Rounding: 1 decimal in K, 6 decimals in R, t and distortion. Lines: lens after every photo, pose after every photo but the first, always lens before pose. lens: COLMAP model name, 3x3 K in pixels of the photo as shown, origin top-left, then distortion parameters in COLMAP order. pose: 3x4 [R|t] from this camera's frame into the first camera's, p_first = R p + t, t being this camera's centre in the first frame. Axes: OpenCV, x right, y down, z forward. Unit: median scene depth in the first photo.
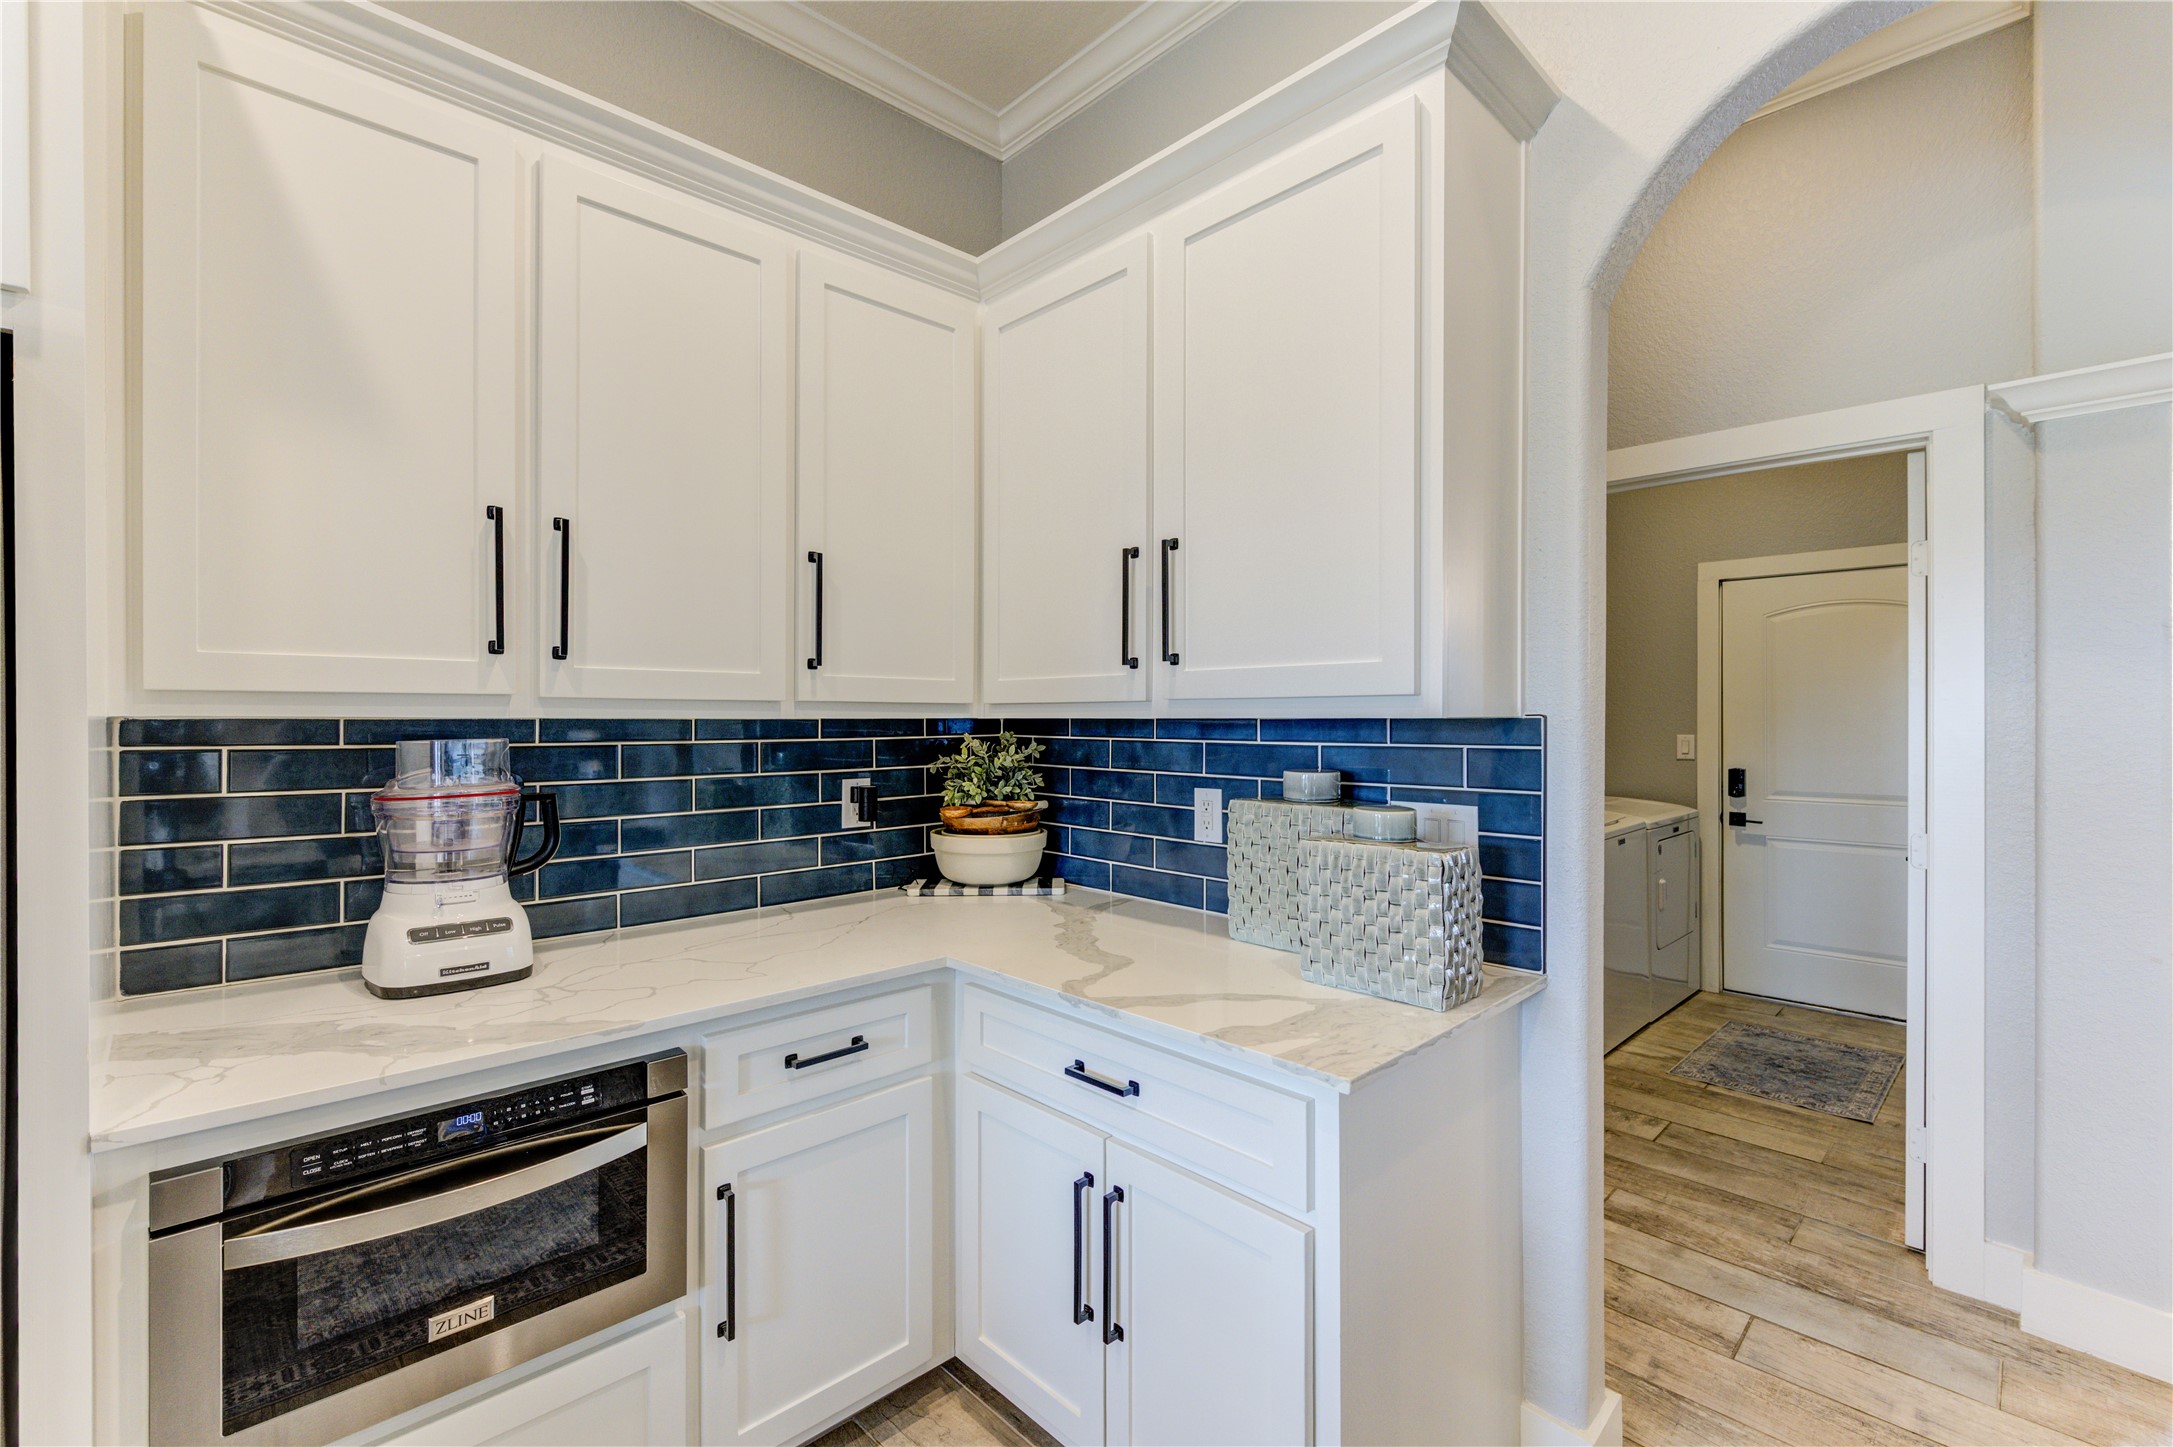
lens RADIAL K [[928.3, 0, 1086.5], [0, 928.3, 723.5], [0, 0, 1]] dist [0.001327, 0.000244]
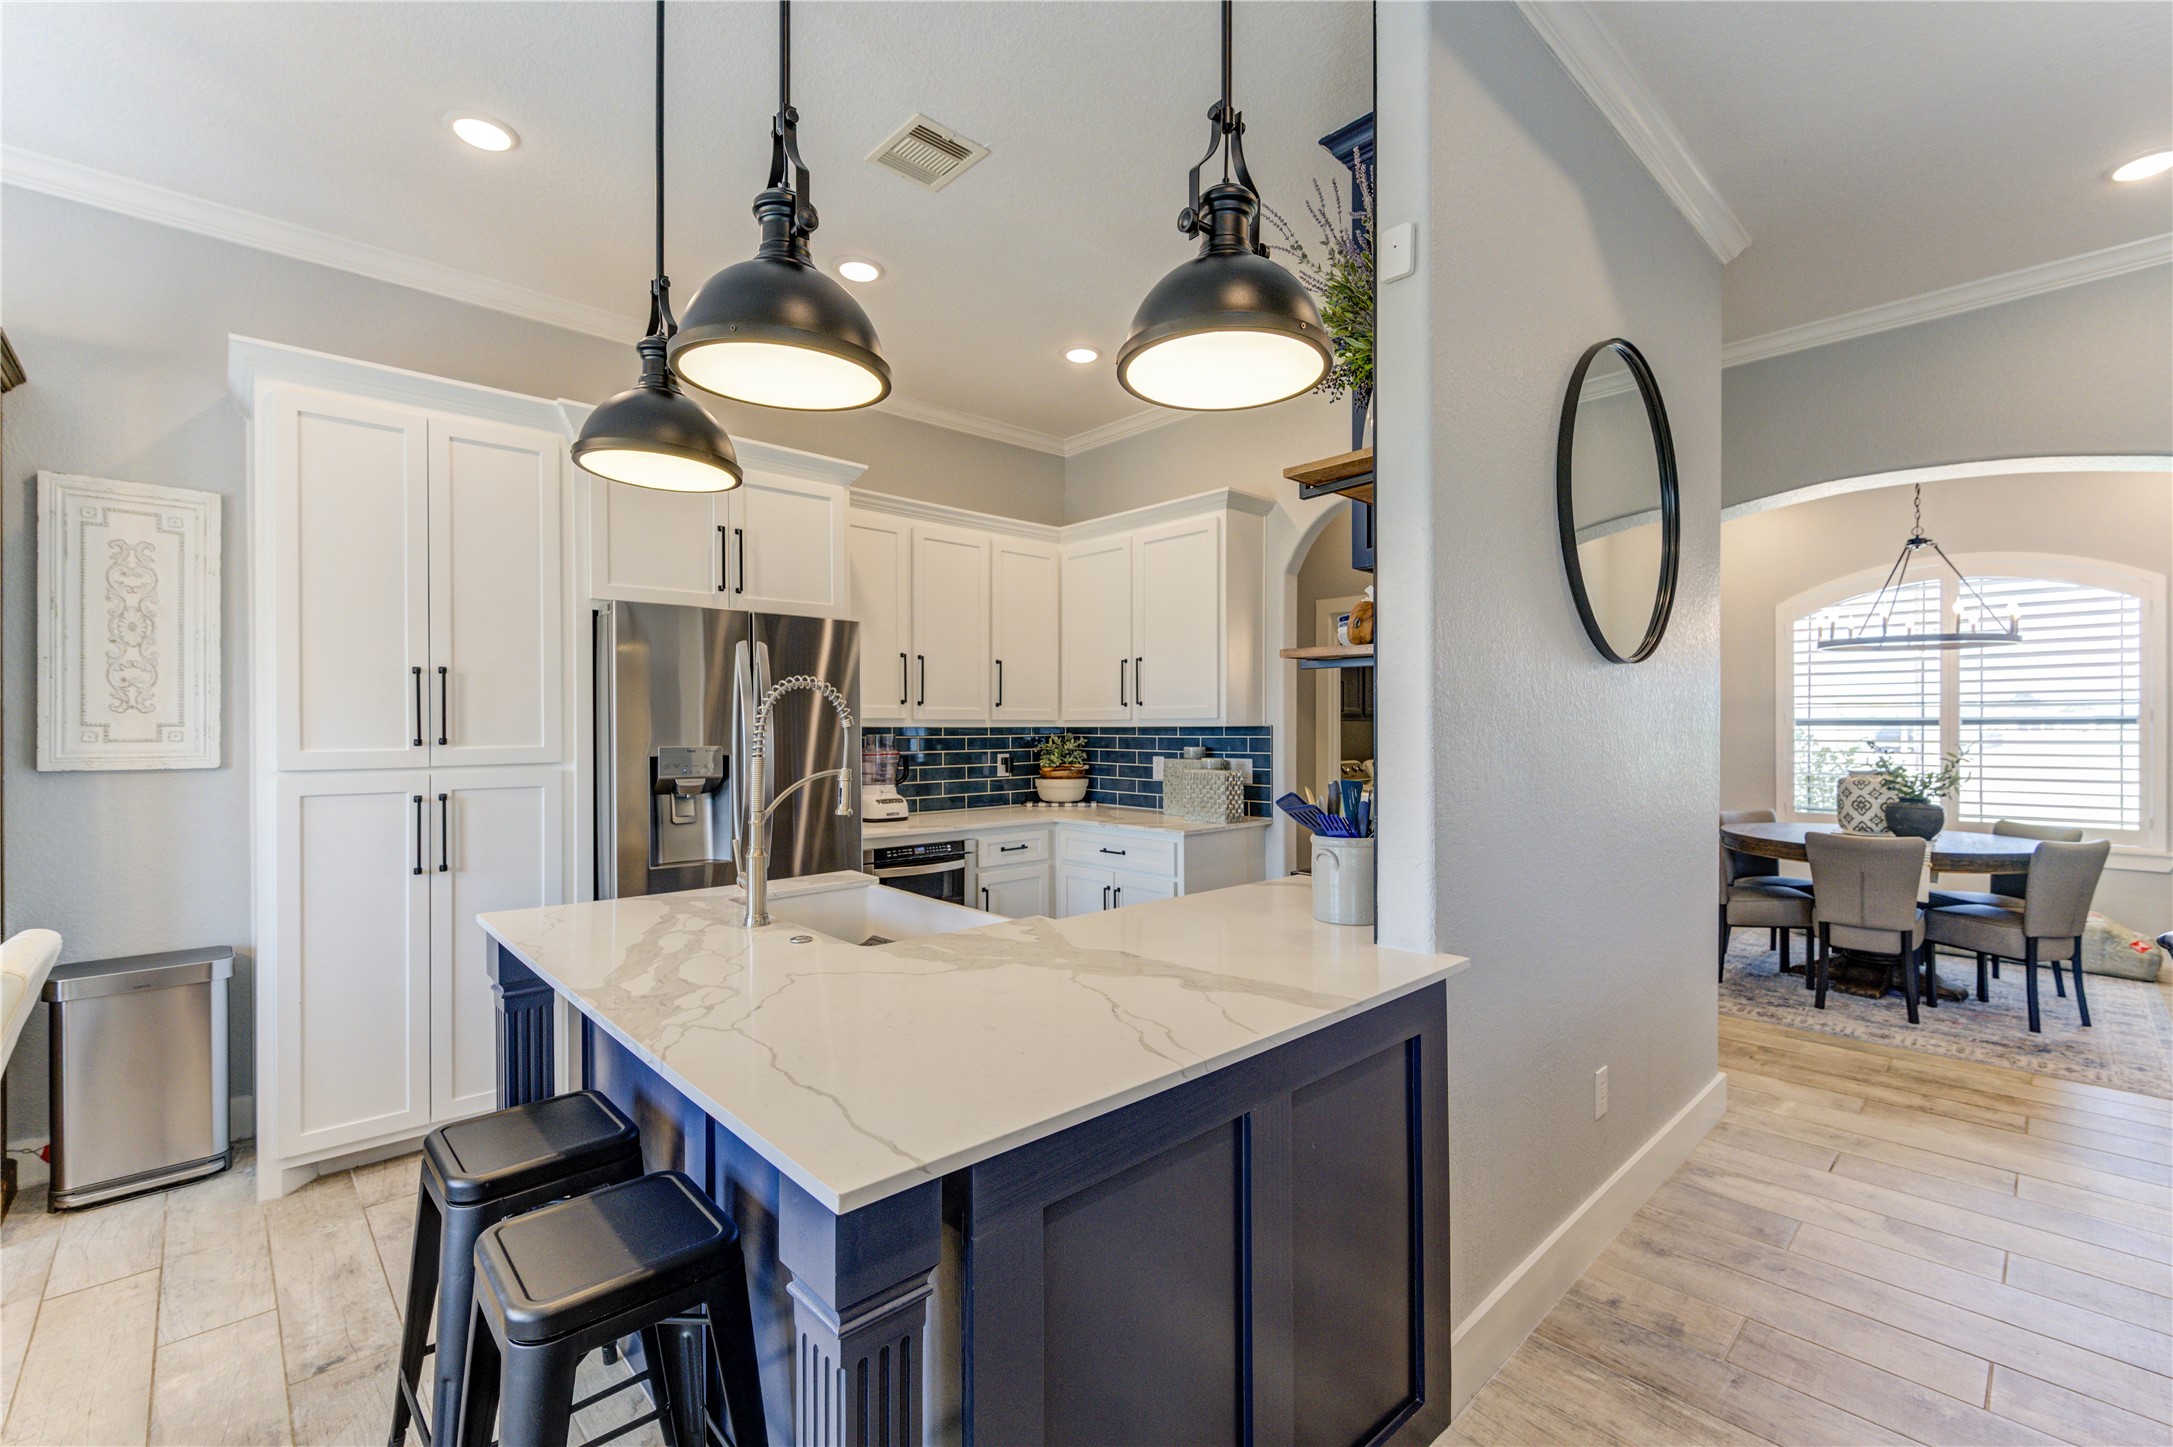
lens RADIAL K [[928.3, 0, 1086.5], [0, 928.3, 723.5], [0, 0, 1]] dist [0.001327, 0.000244]
pose [[0.999858, -0.004184, -0.016320, -0.011492], [0.004080, 0.999971, -0.006429, 0.000929], [0.016346, 0.006361, 0.999846, -1.242364]]
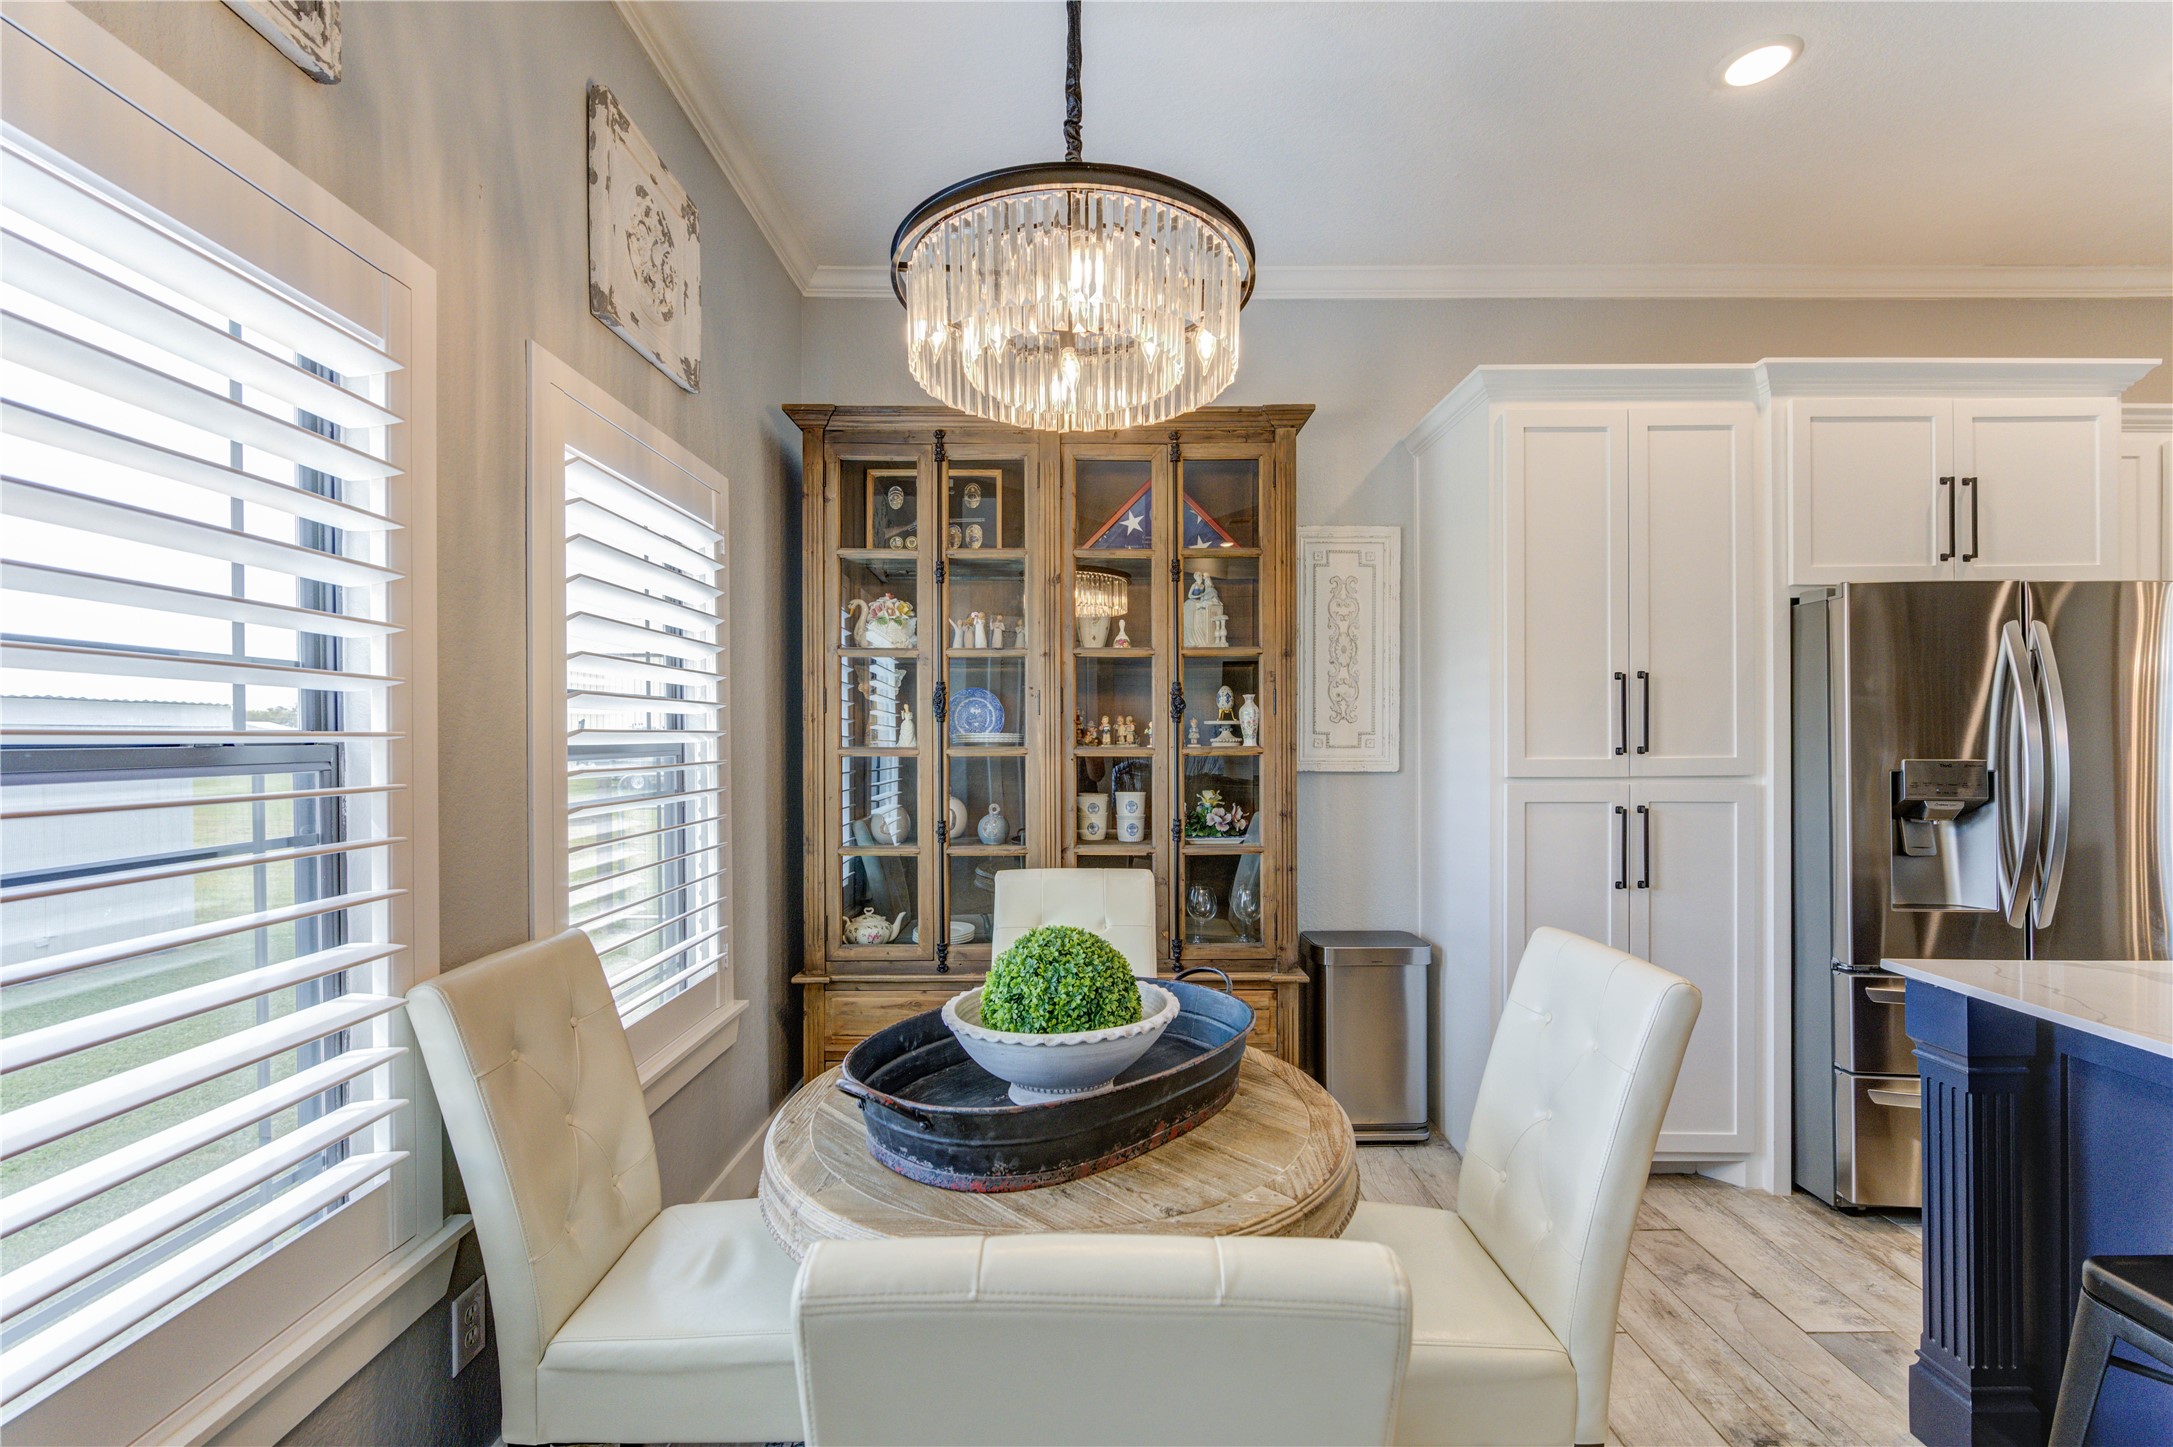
lens RADIAL K [[928.3, 0, 1086.5], [0, 928.3, 723.5], [0, 0, 1]] dist [0.001327, 0.000244]
pose [[0.716580, -0.012605, -0.697391, -0.680802], [0.000341, 0.999843, -0.017721, -0.000280], [0.697505, 0.012460, 0.716472, -1.359022]]
